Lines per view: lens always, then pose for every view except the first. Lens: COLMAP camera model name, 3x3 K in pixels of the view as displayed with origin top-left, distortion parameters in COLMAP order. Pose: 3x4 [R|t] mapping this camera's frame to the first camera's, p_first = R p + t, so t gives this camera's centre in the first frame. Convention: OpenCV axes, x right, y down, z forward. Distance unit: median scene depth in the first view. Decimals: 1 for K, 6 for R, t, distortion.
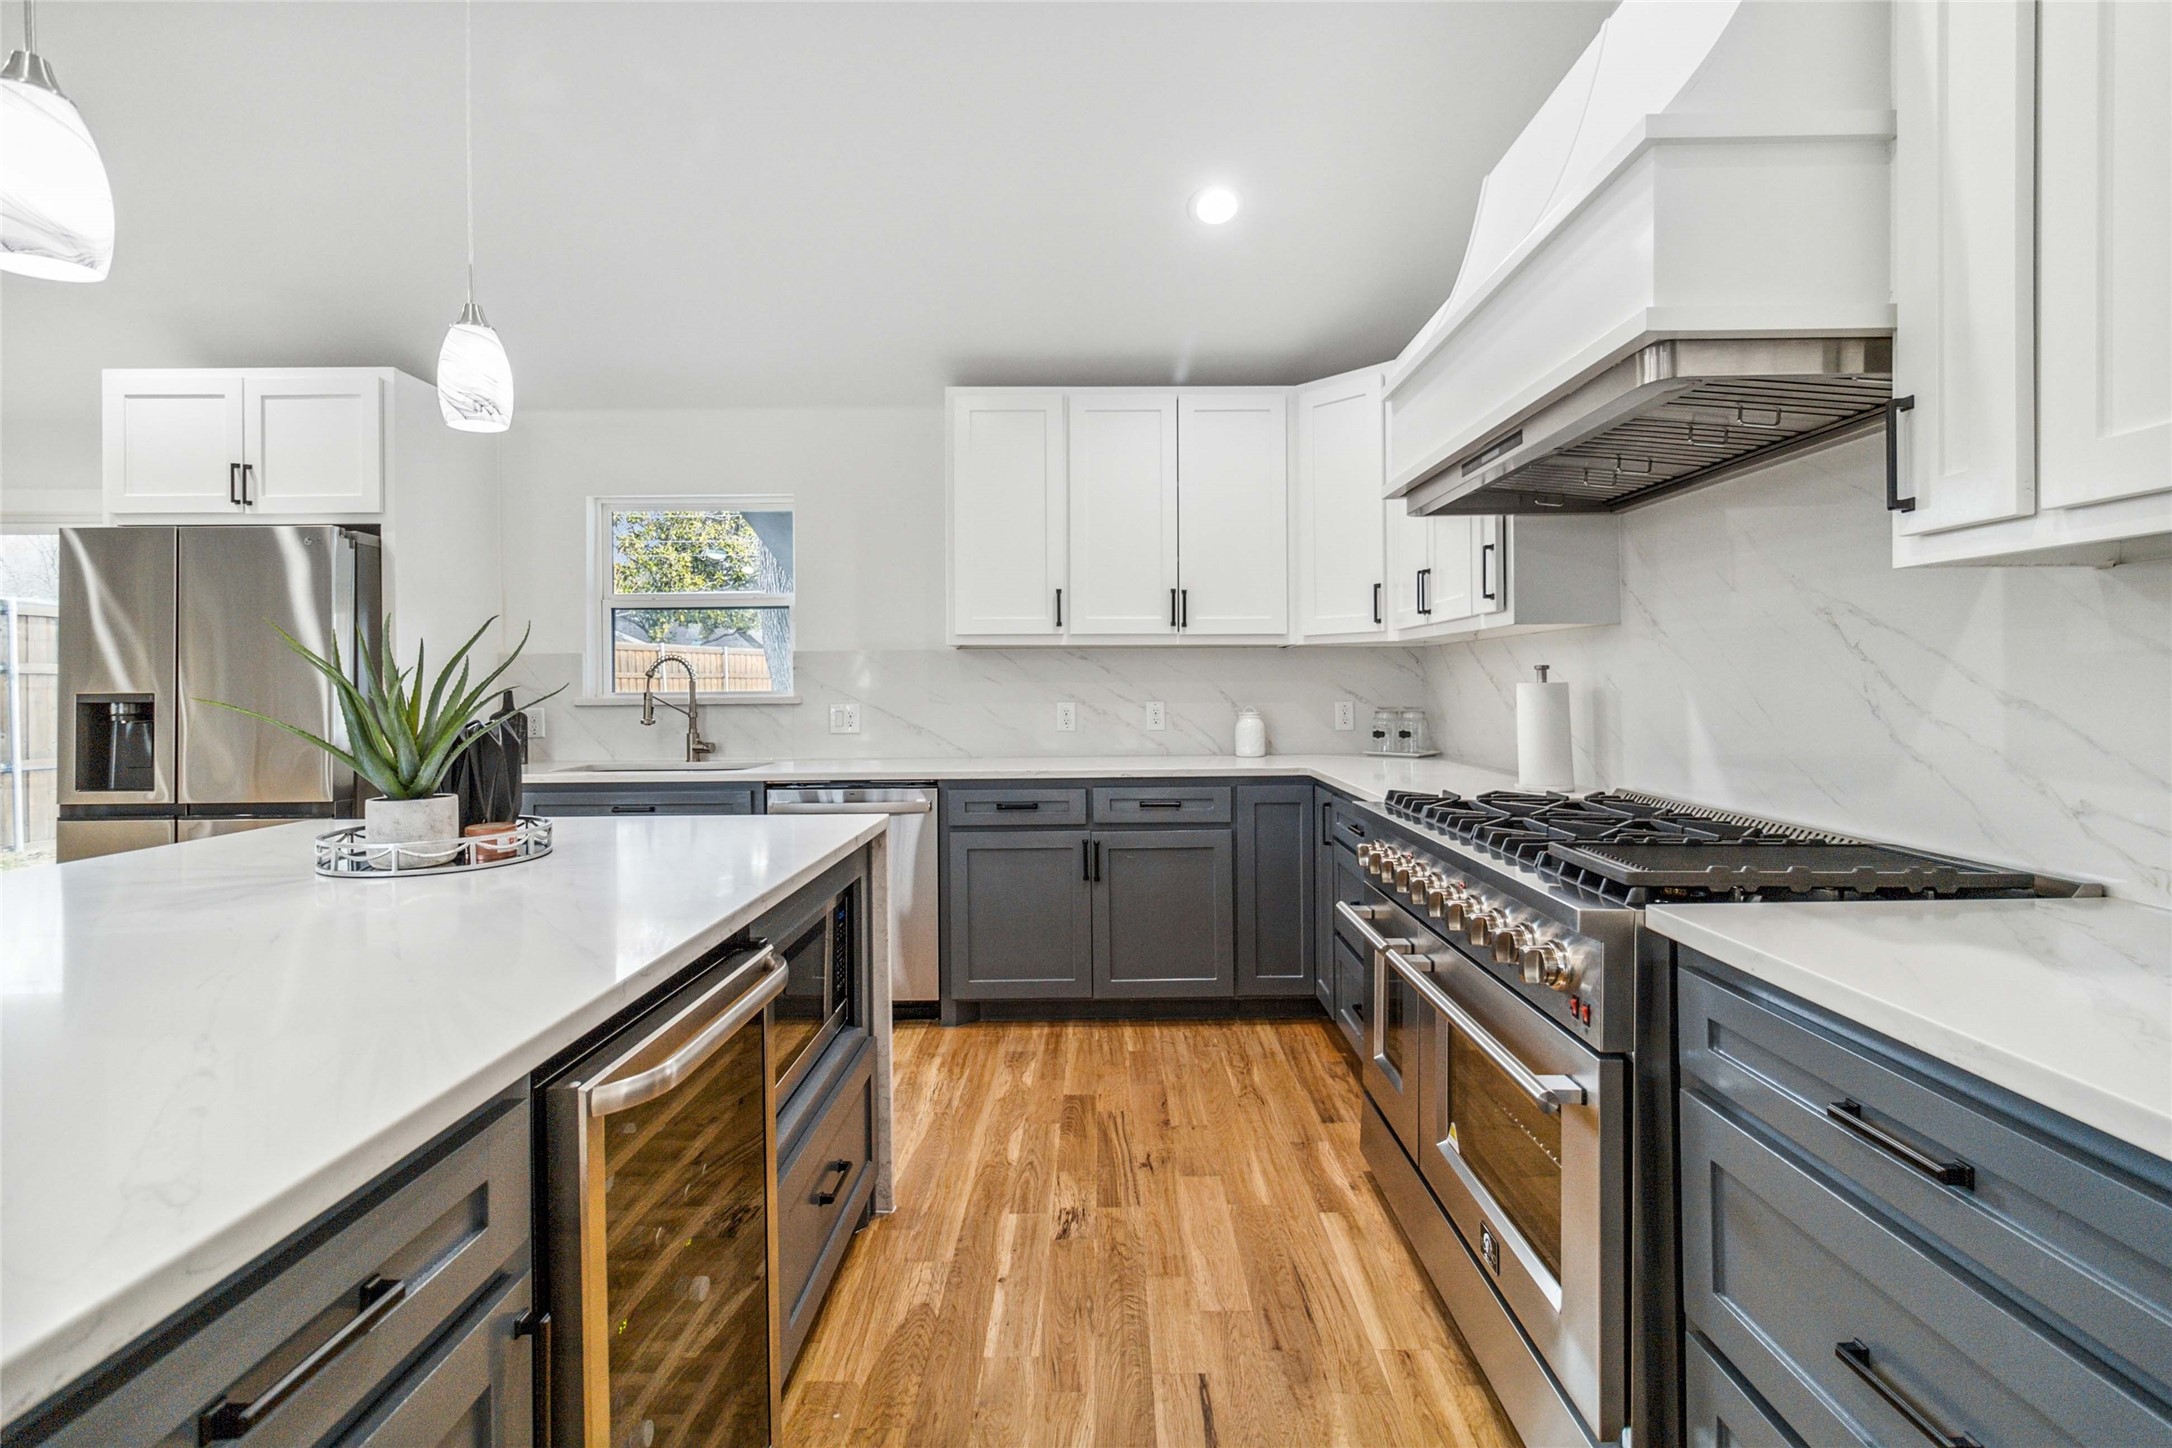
lens RADIAL K [[1016.8, 0, 1090.5], [0, 1016.8, 687.2], [0, 0, 1]] dist [0.001592, 0.000826]
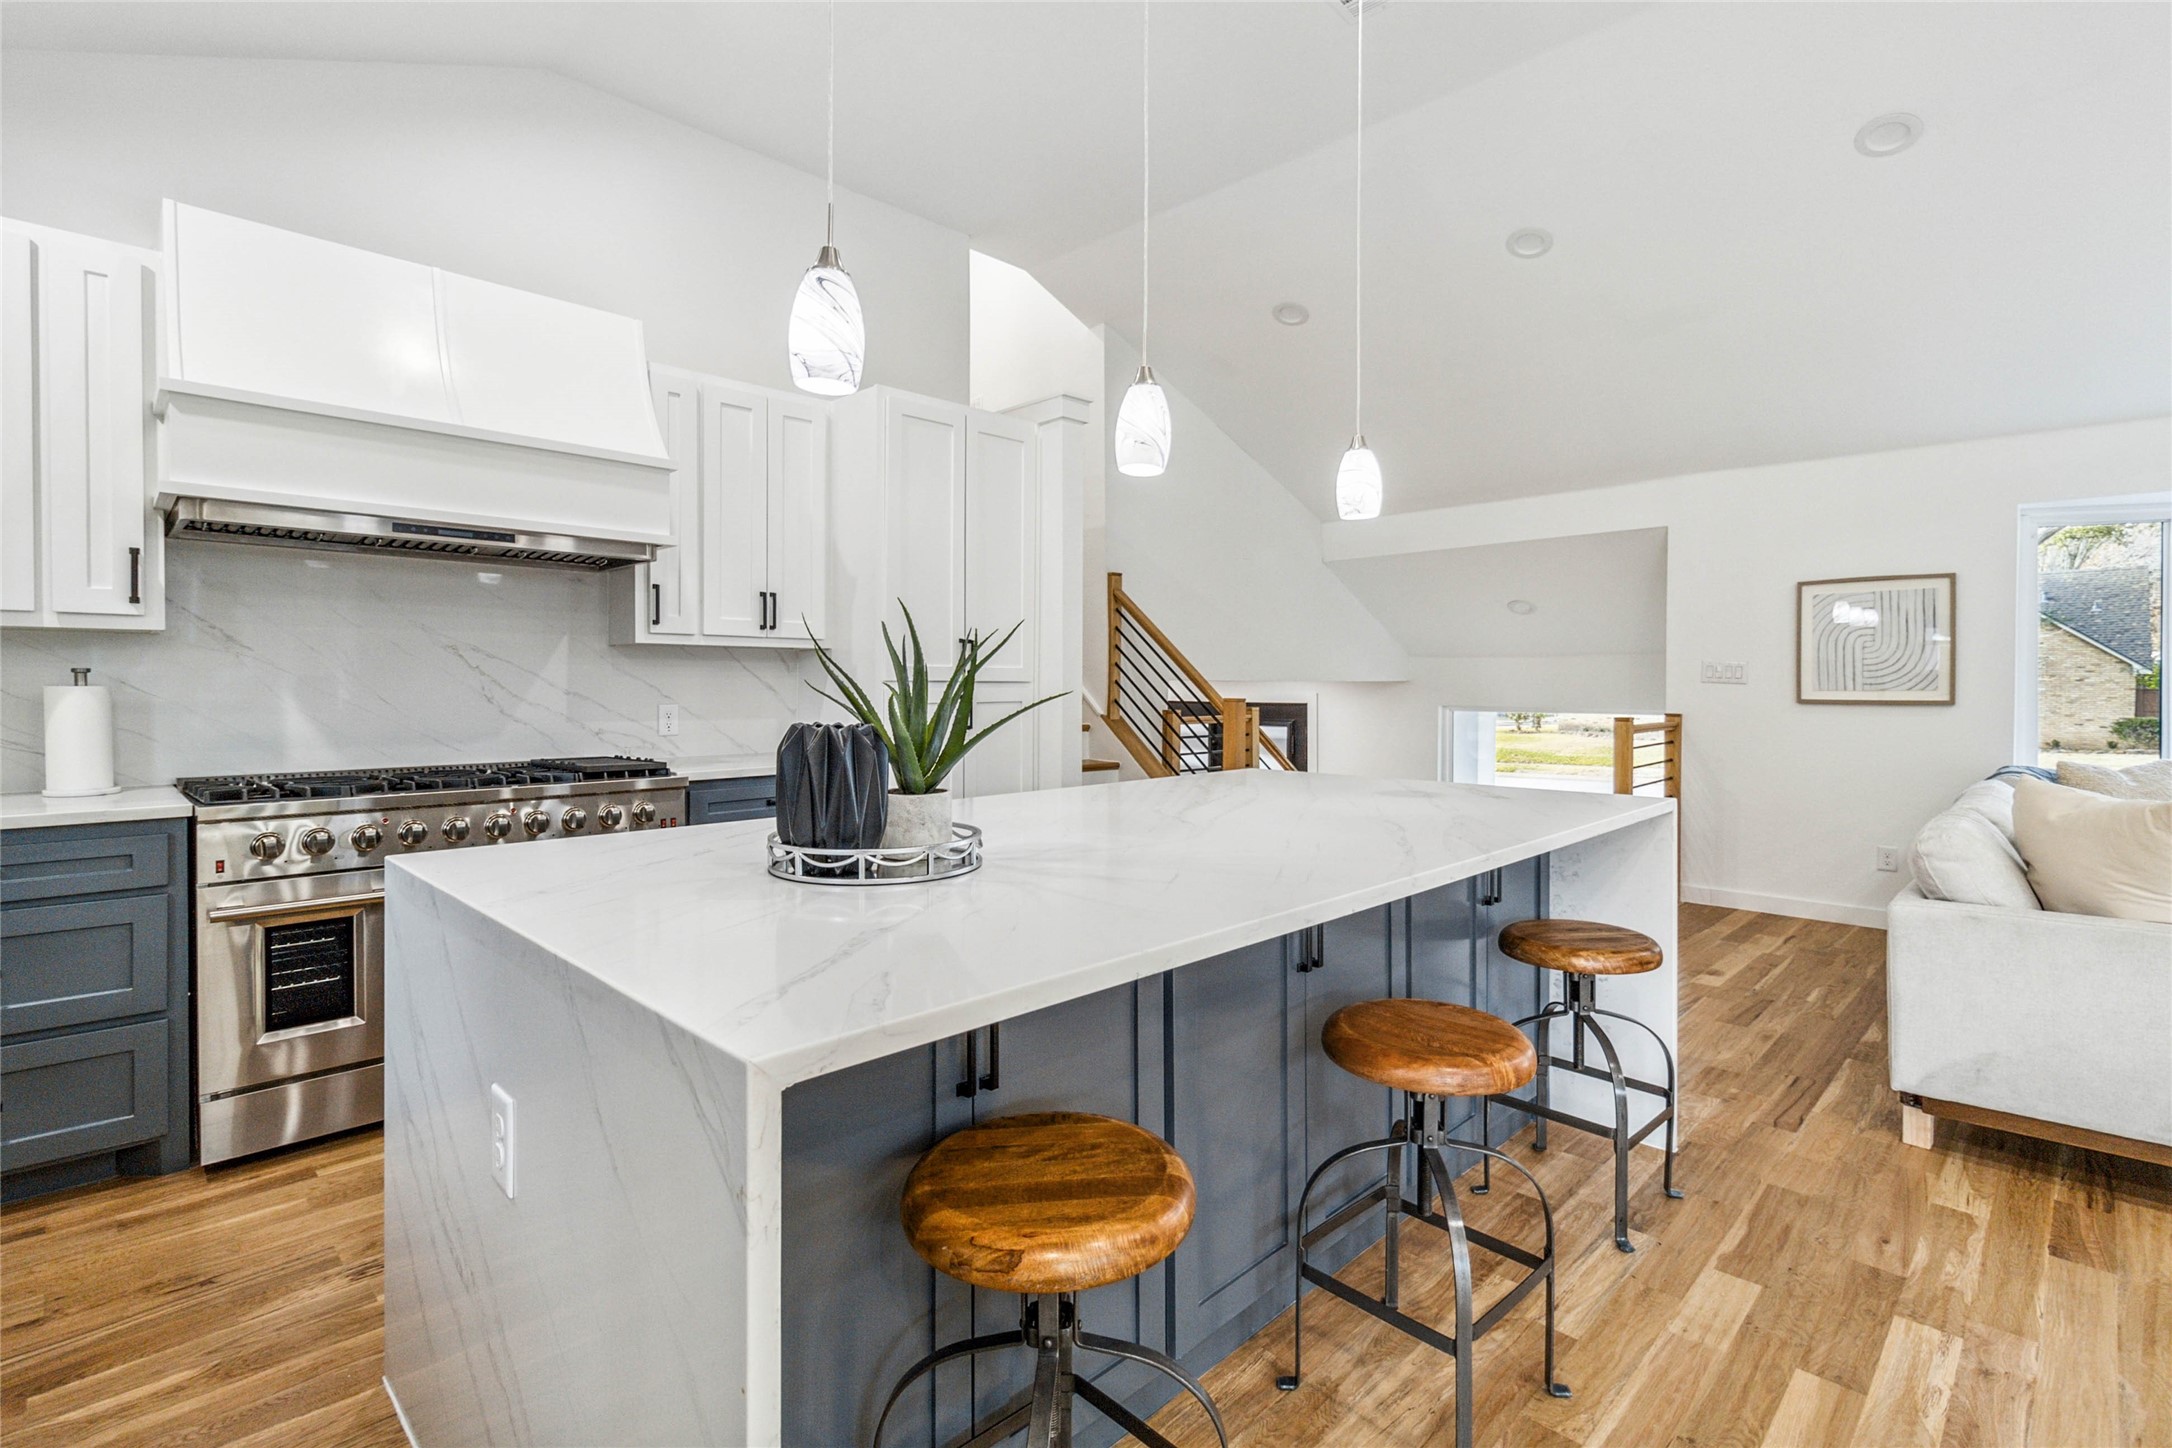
lens RADIAL K [[1016.8, 0, 1090.5], [0, 1016.8, 687.2], [0, 0, 1]] dist [0.001592, 0.000826]
pose [[-0.712589, 0.003837, 0.701571, -0.768096], [0.007222, 0.999972, 0.001867, 0.001557], [-0.701545, 0.006397, -0.712597, 0.820709]]
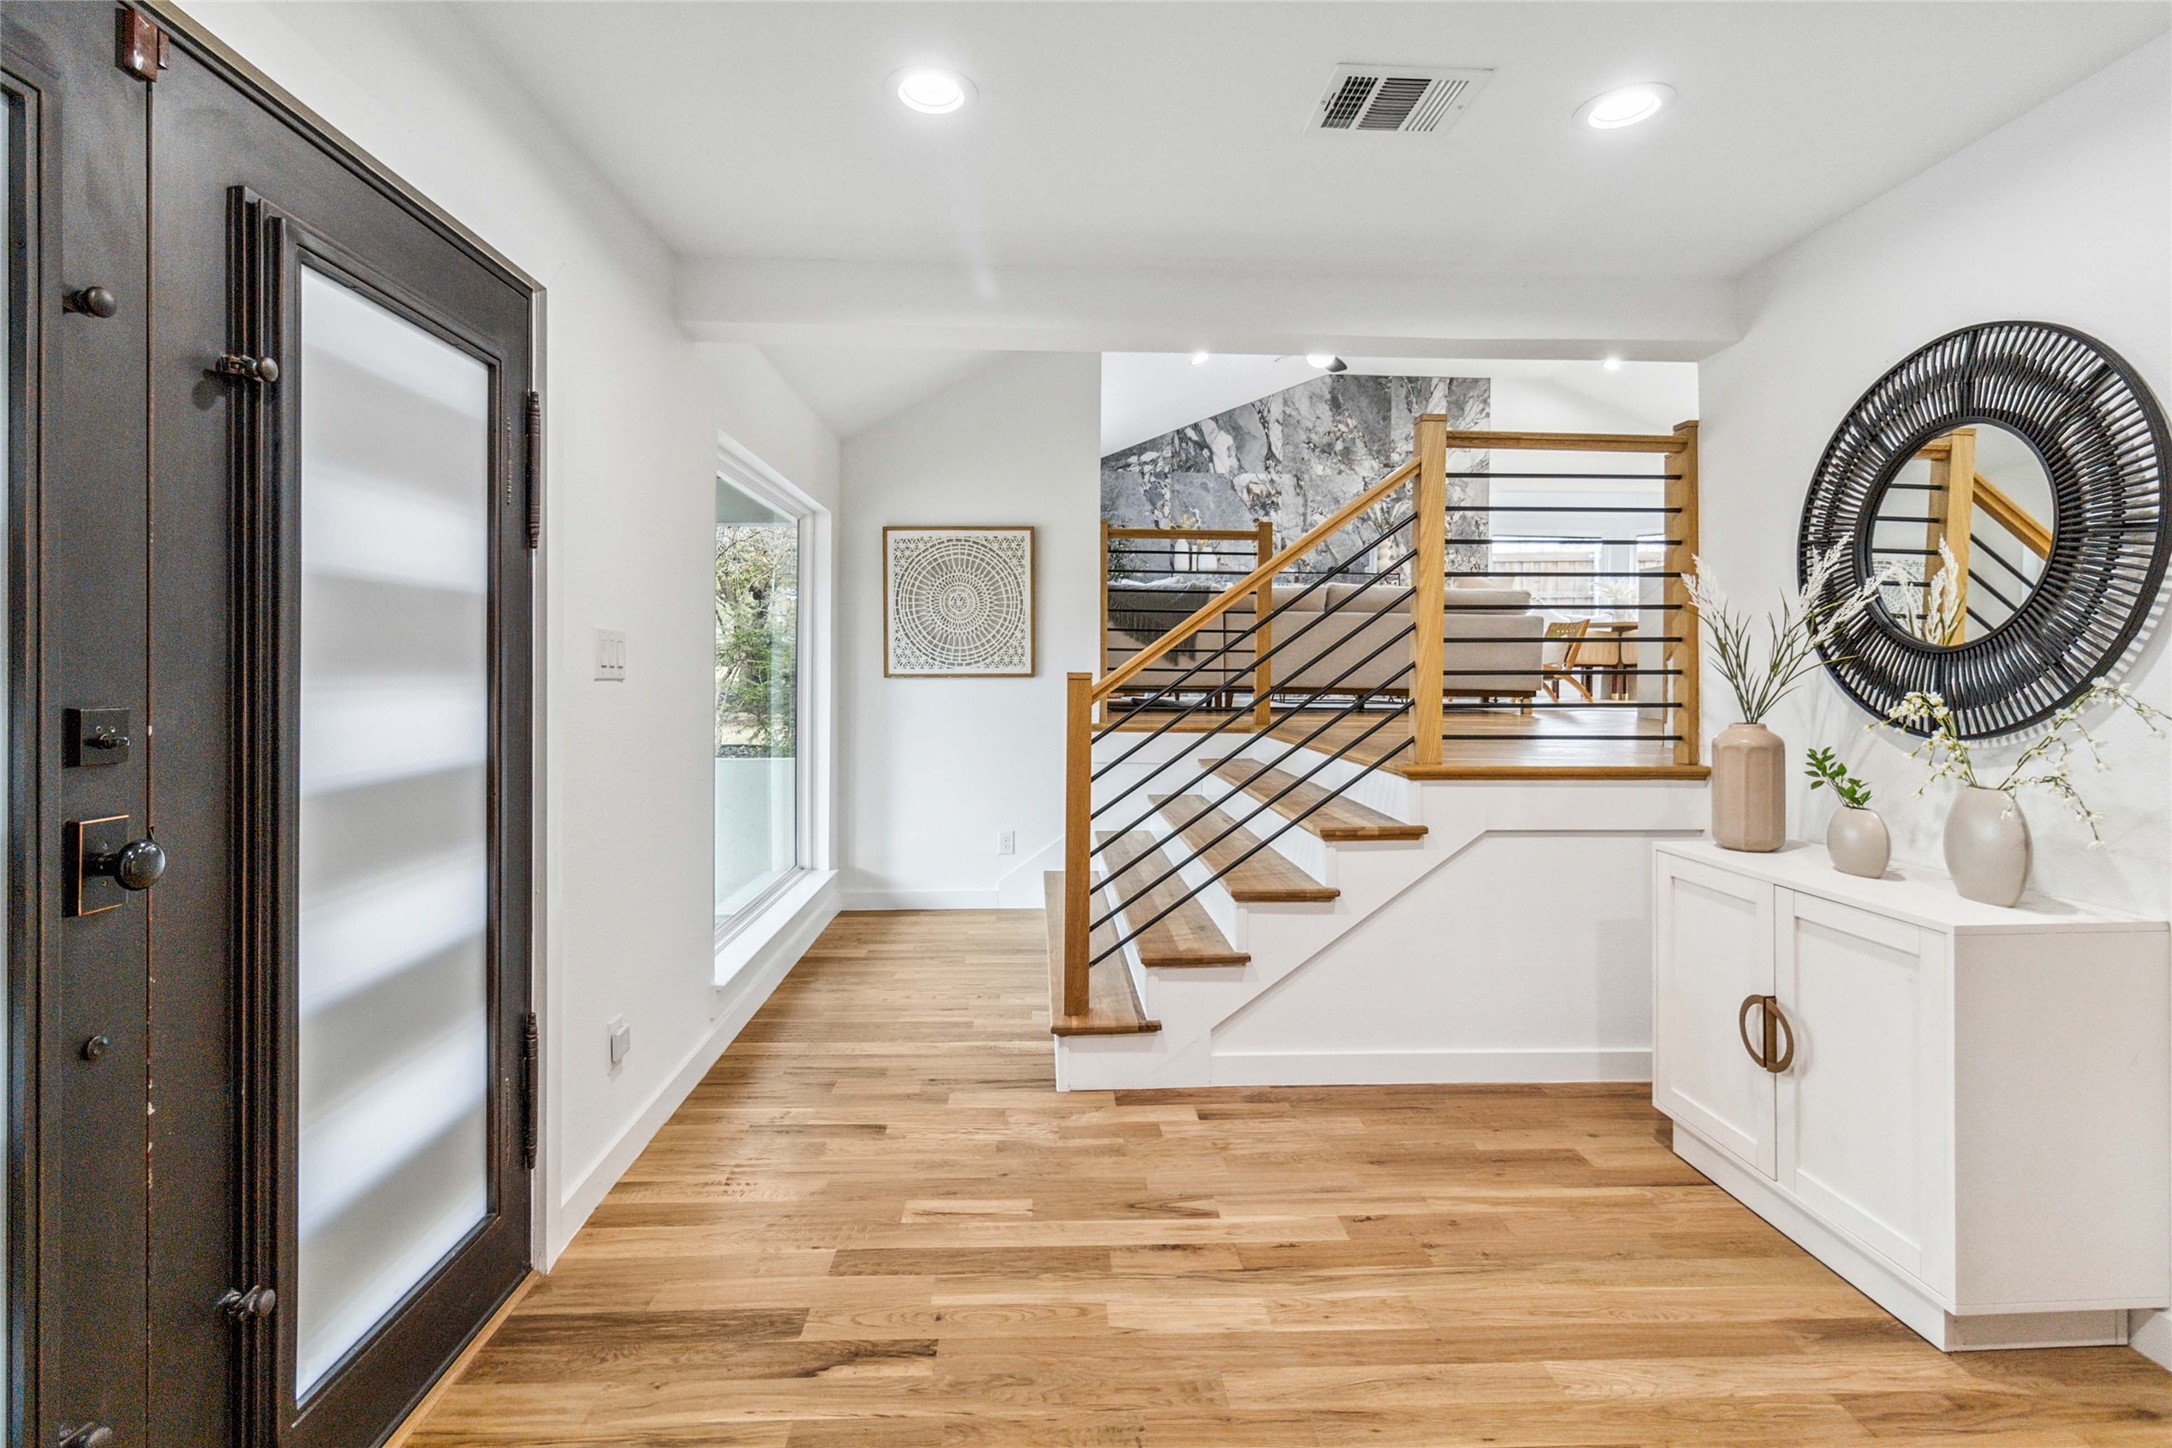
lens RADIAL K [[1028.5, 0, 1089.5], [0, 1028.5, 675.8], [0, 0, 1]] dist [0.003147, 0.000161]
pose [[0.045867, 0.019581, -0.998756, 1.294433], [-0.012274, 0.999743, 0.019036, 0.262146], [0.998872, 0.011385, 0.046095, -1.141331]]
